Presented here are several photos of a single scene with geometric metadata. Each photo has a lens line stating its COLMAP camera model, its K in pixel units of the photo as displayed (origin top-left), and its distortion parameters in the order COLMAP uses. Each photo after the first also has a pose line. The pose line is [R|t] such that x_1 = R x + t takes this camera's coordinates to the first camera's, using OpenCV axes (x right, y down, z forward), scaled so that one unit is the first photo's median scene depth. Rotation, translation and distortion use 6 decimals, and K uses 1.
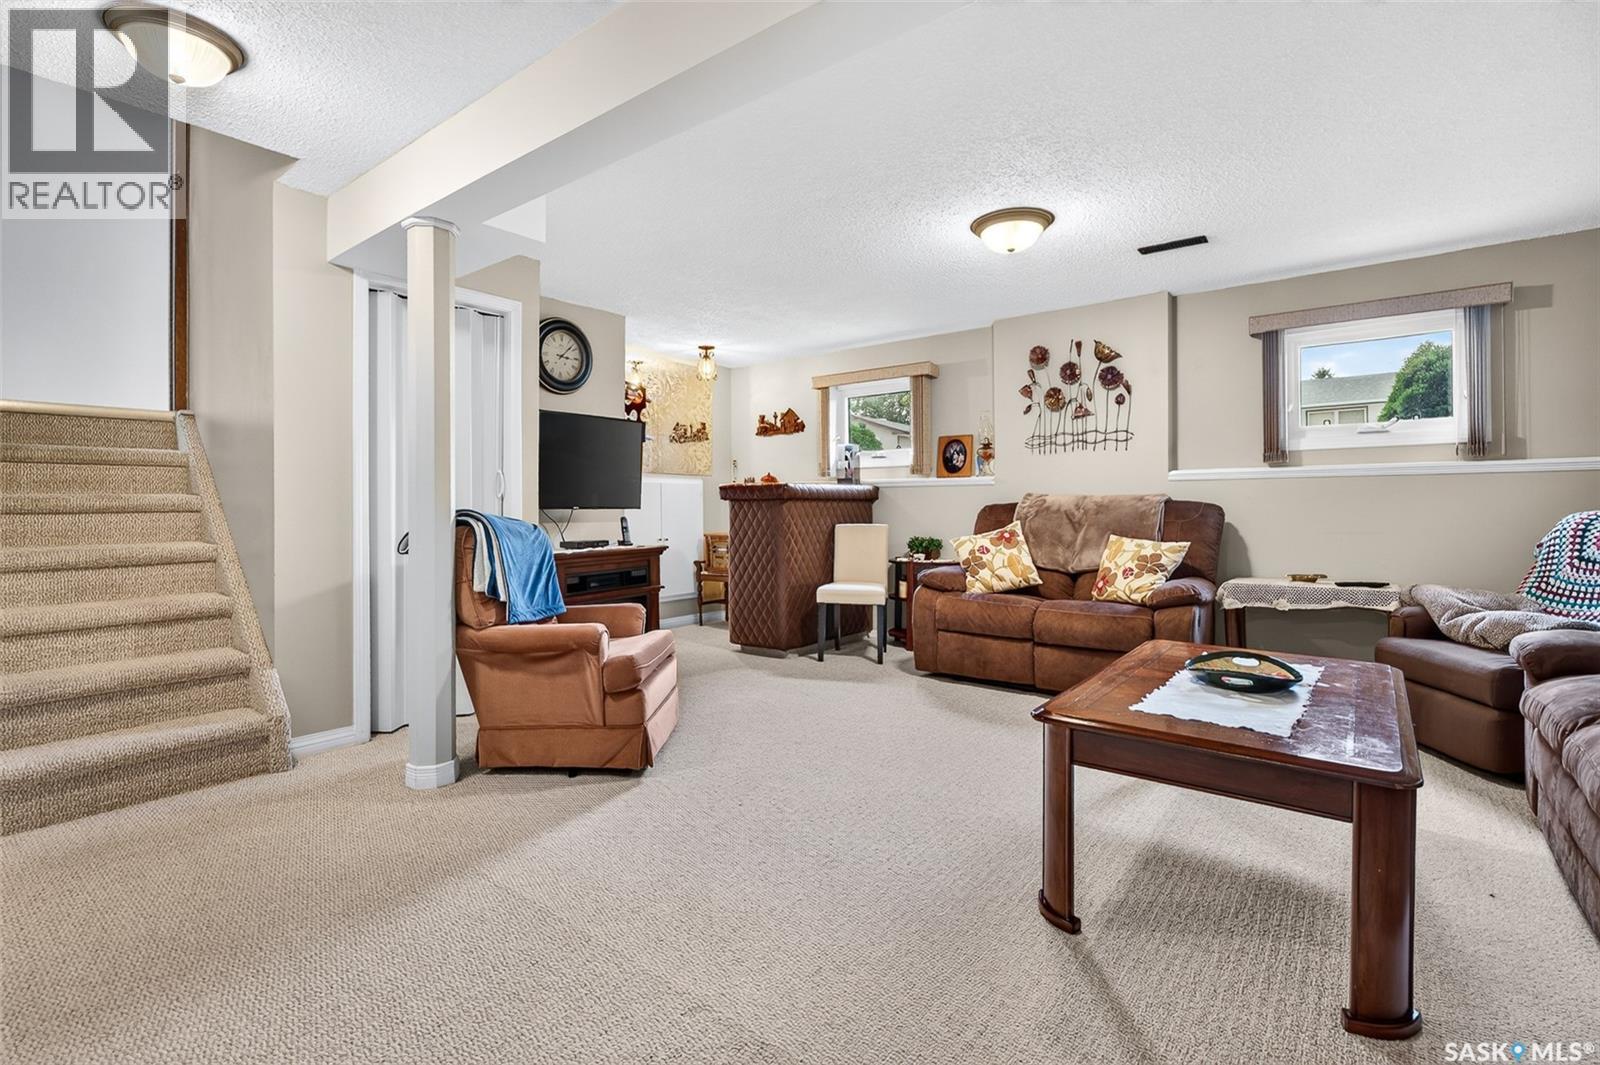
lens RADIAL K [[741.0, 0, 796.0], [0, 741.0, 519.6], [0, 0, 1]] dist [-0.004631, 0.000112]
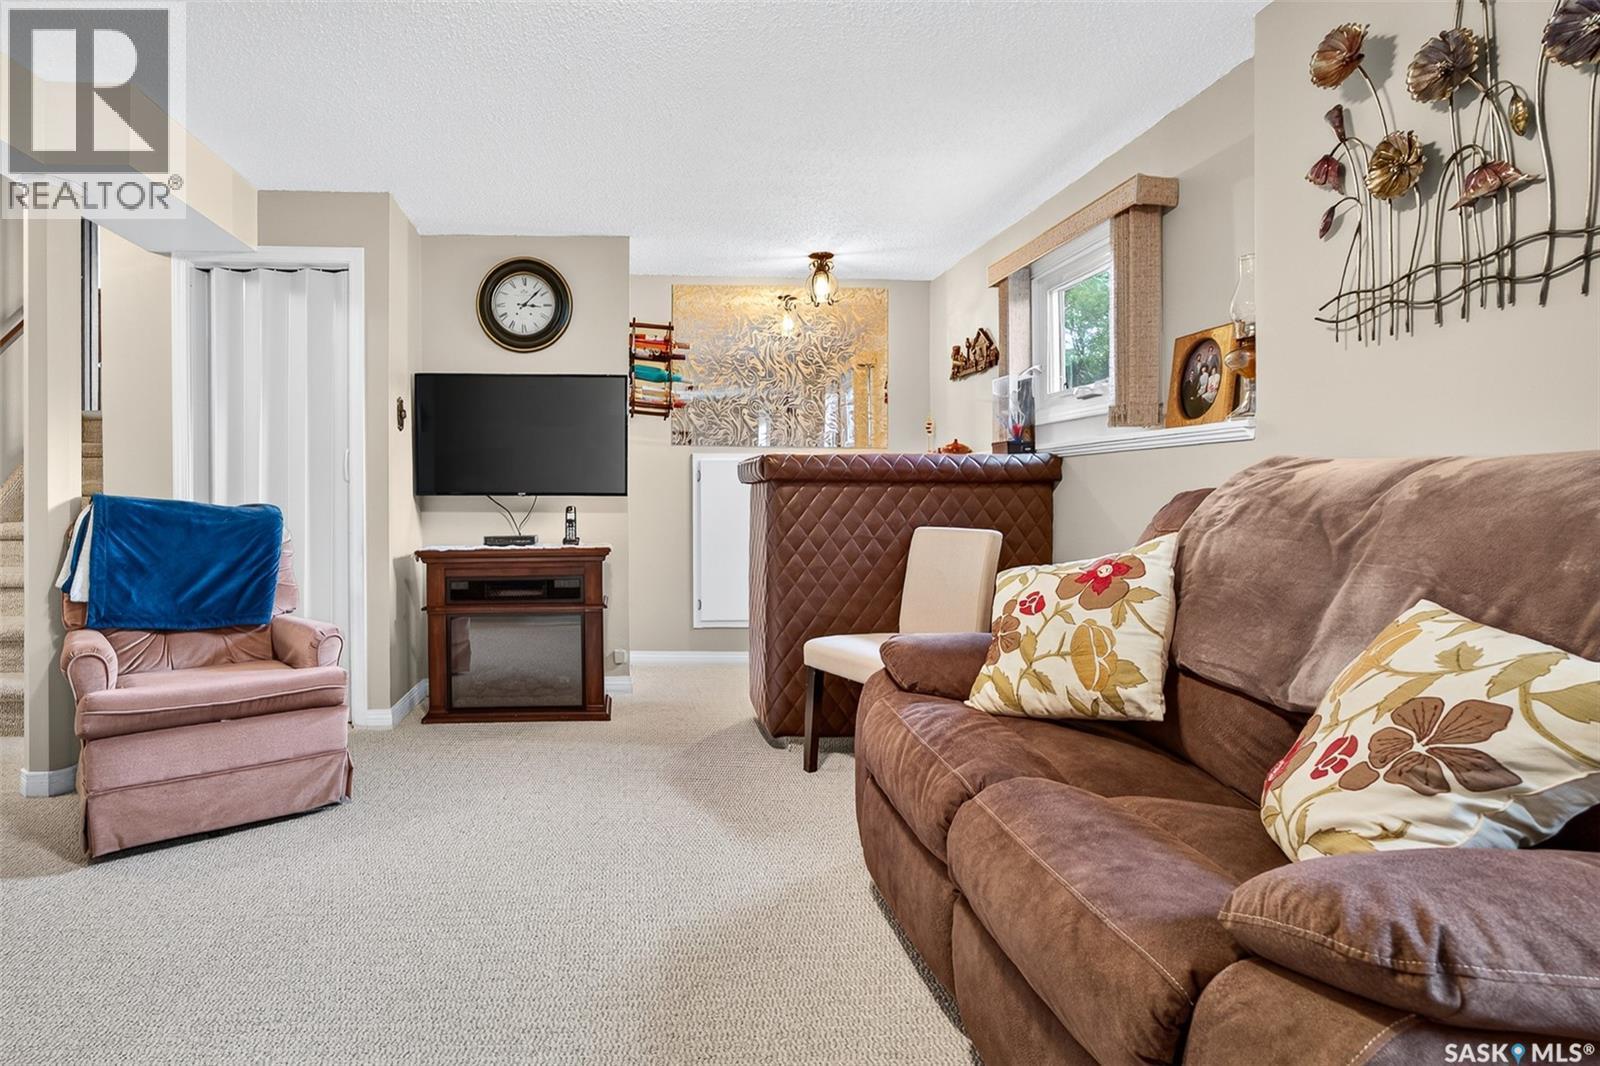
lens RADIAL K [[783.4, 0, 800.0], [0, 783.4, 508.4], [0, 0, 1]] dist [-0.000785, 0.000355]
pose [[0.642267, 0.016764, -0.766298, 0.450360], [-0.017107, 0.999825, 0.007534, -0.010019], [0.766290, 0.008270, 0.642442, 0.578188]]
